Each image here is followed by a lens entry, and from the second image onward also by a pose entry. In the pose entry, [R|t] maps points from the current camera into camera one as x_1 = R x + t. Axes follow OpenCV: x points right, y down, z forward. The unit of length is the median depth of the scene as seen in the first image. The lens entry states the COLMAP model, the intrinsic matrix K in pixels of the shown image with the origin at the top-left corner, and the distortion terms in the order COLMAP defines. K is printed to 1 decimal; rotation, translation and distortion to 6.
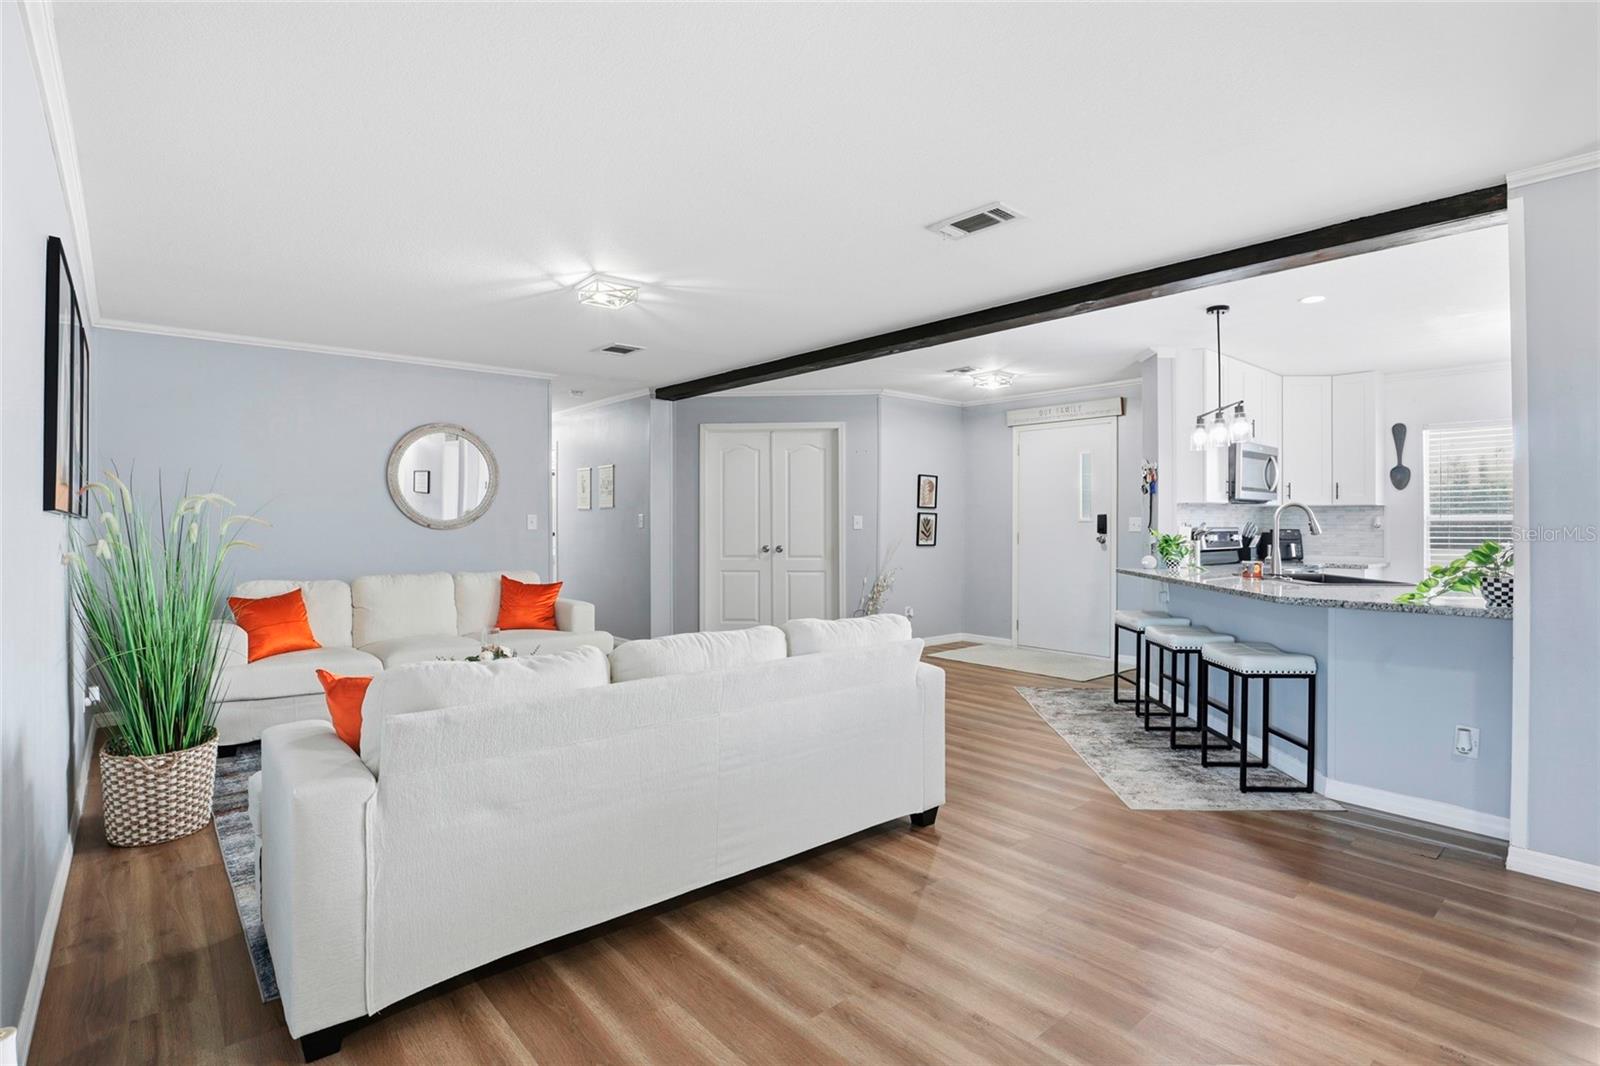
lens RADIAL K [[779.4, 0, 805.2], [0, 779.4, 518.1], [0, 0, 1]] dist [-0.024670, -0.000145]
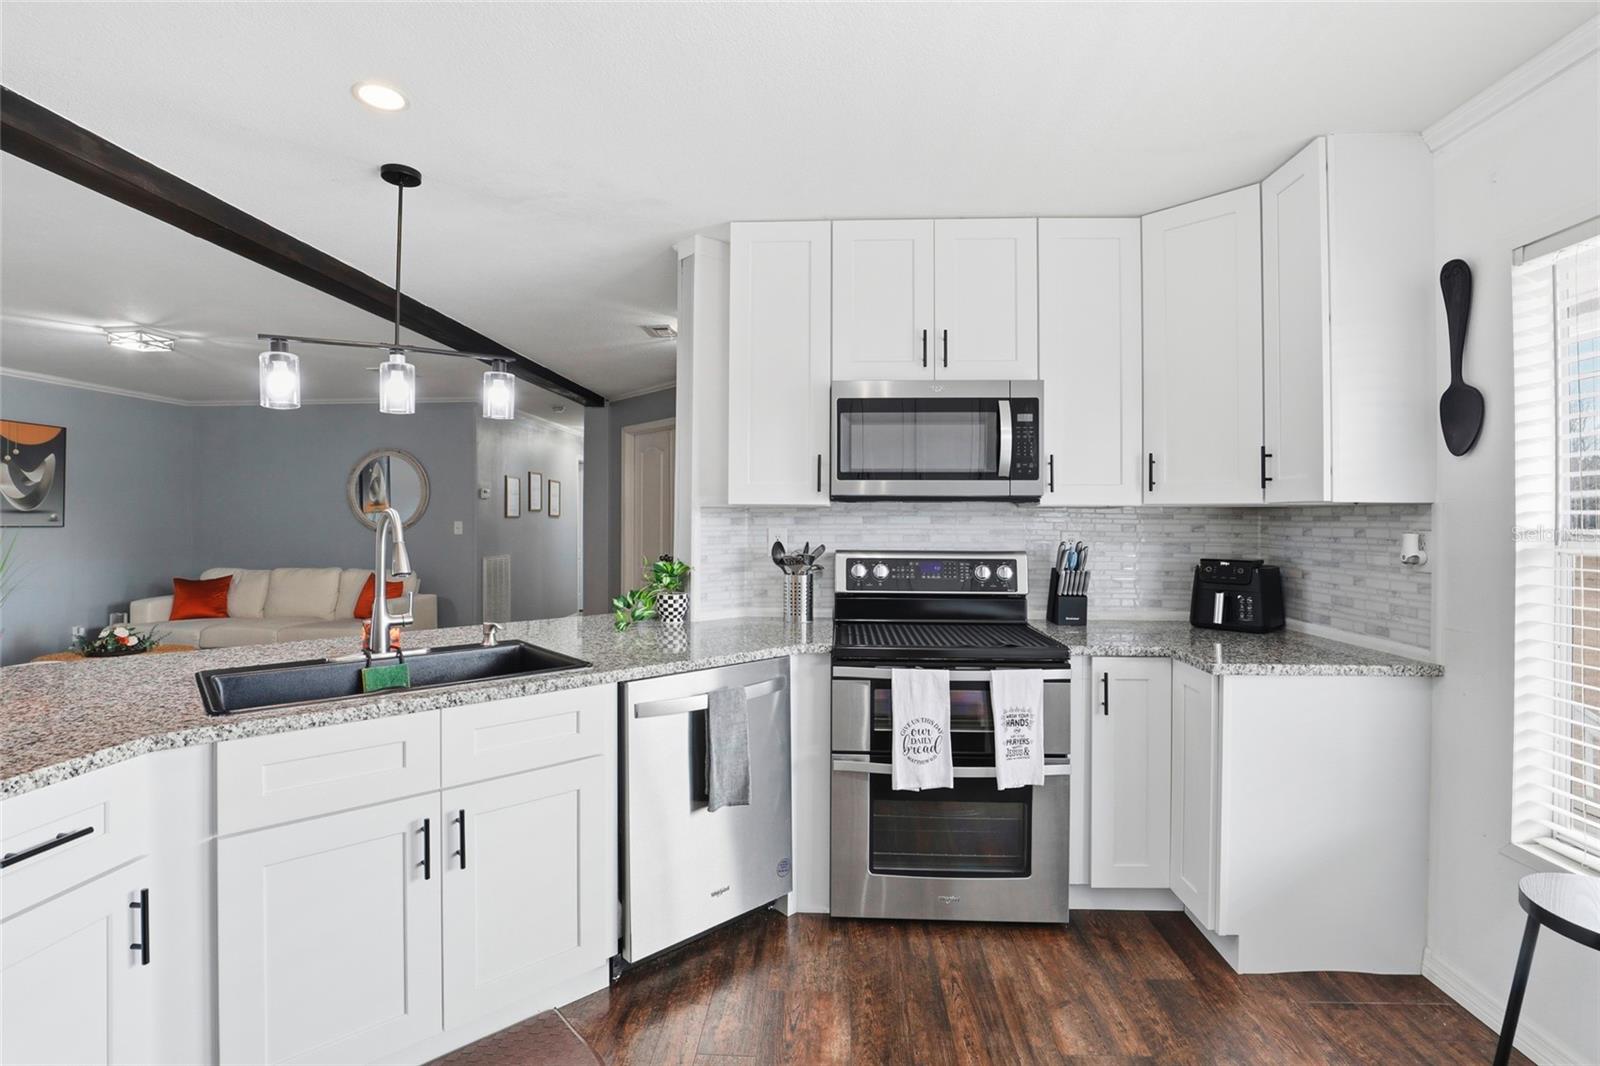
lens RADIAL K [[749.6, 0, 805.2], [0, 749.6, 516.0], [0, 0, 1]] dist [-0.036079, 0.006913]
pose [[0.722264, -0.002992, -0.691611, 1.054825], [0.001737, 0.999995, -0.002513, -0.013151], [0.691615, 0.000614, 0.722266, 0.761664]]
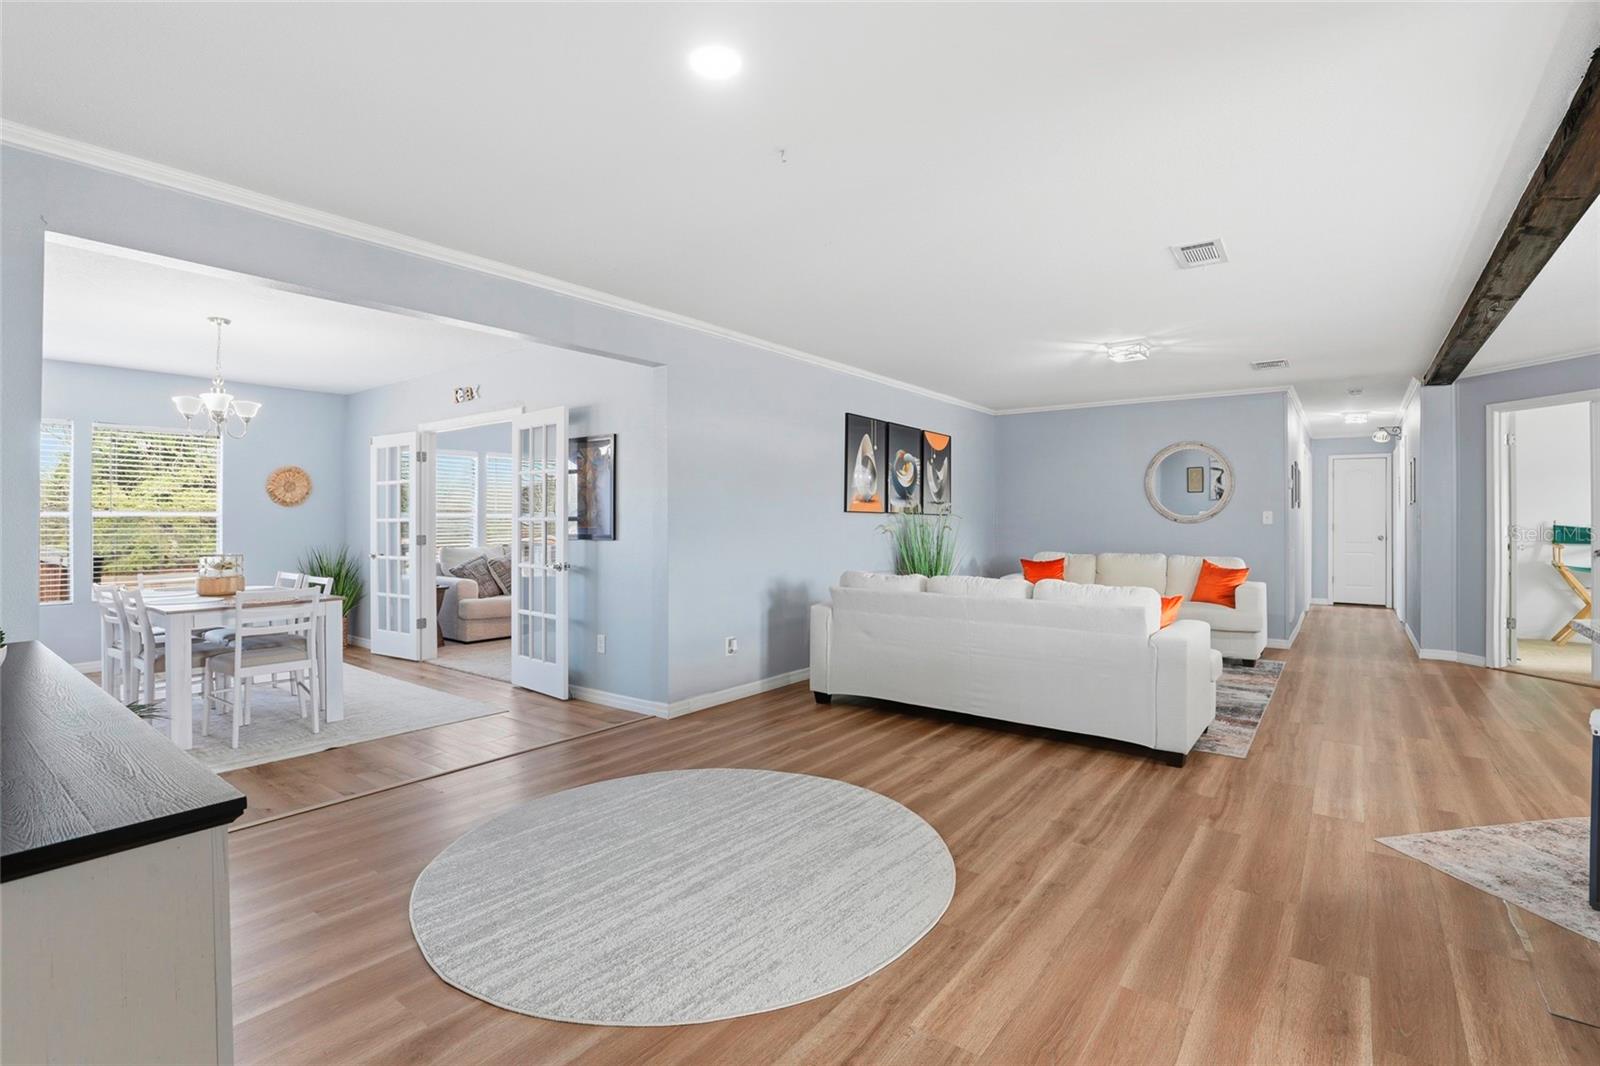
lens RADIAL K [[743.9, 0, 805.8], [0, 743.9, 518.9], [0, 0, 1]] dist [-0.035279, 0.005918]
pose [[0.211255, 0.000761, -0.977431, 0.772978], [0.003240, 0.999994, 0.001479, 0.004763], [0.977426, -0.003480, 0.211251, 0.134572]]
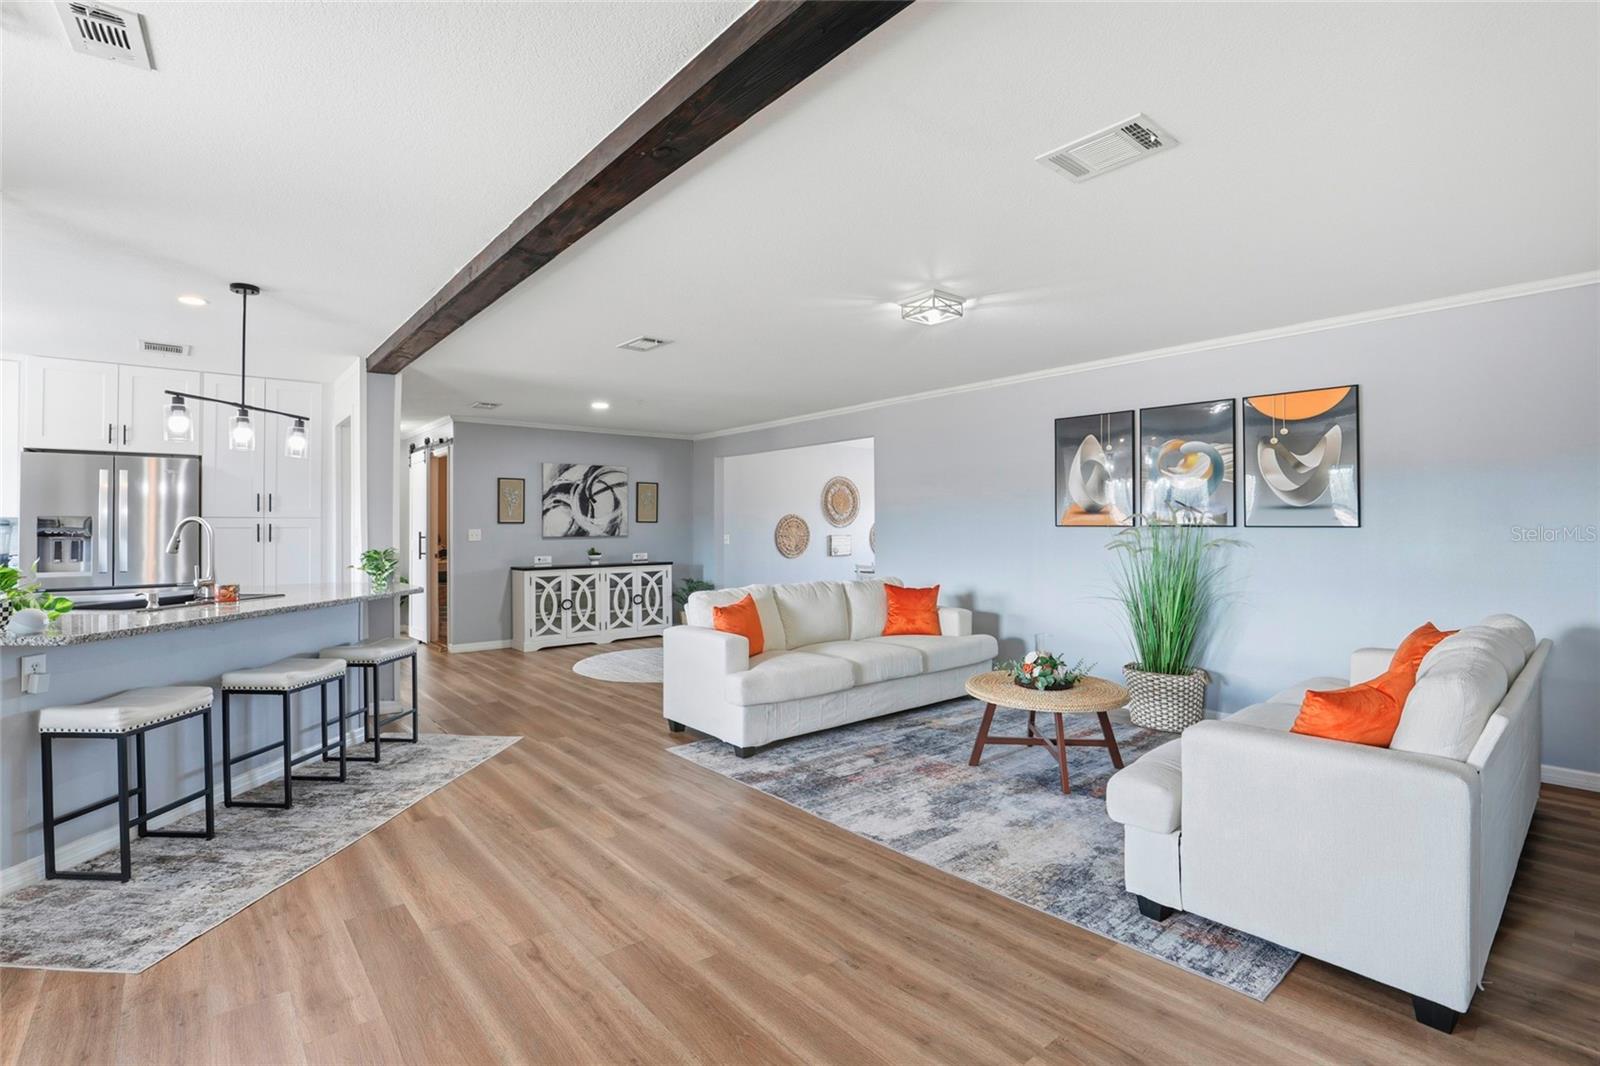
lens RADIAL K [[749.6, 0, 805.2], [0, 749.6, 516.0], [0, 0, 1]] dist [-0.036079, 0.006913]
pose [[-0.999898, 0.007284, 0.012322, -0.083283], [0.007024, 0.999754, -0.021052, 0.001088], [-0.012473, -0.020963, -0.999702, 1.676346]]
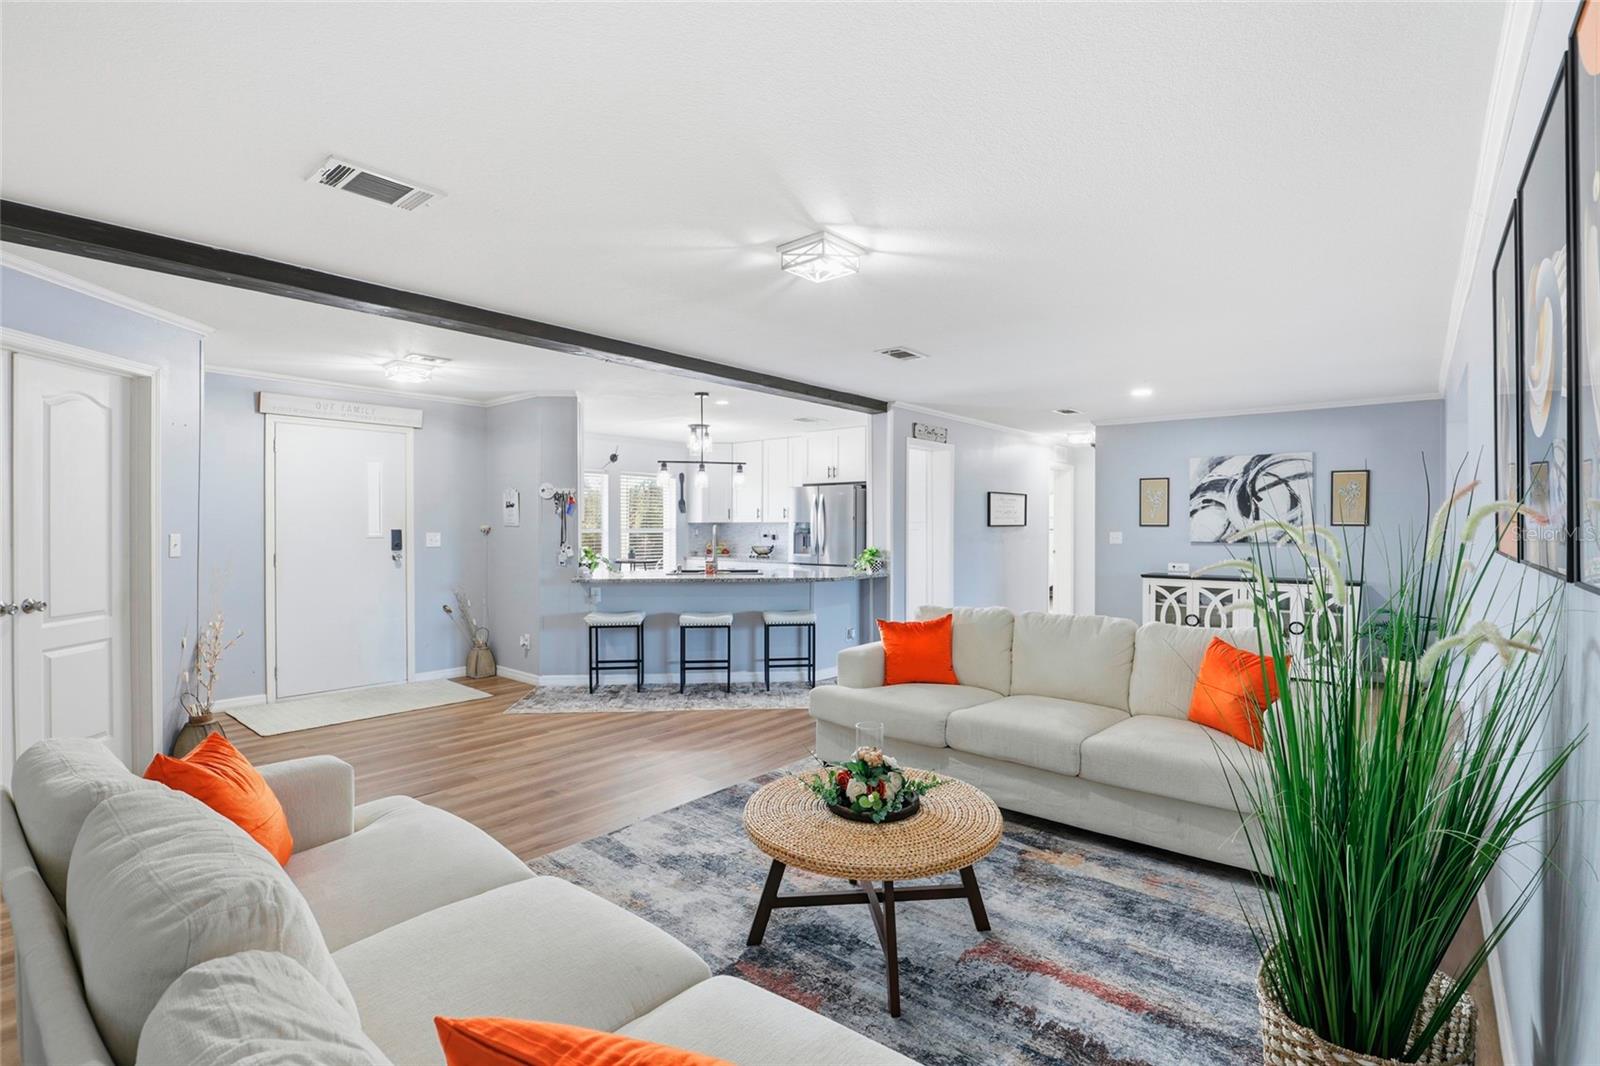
lens RADIAL K [[742.0, 0, 803.2], [0, 742.0, 528.6], [0, 0, 1]] dist [-0.035881, -0.000134]
pose [[-0.154654, -0.004740, 0.987957, -0.835896], [-0.006924, 0.999969, 0.003713, -0.018588], [-0.987944, -0.006267, -0.154682, 0.959531]]
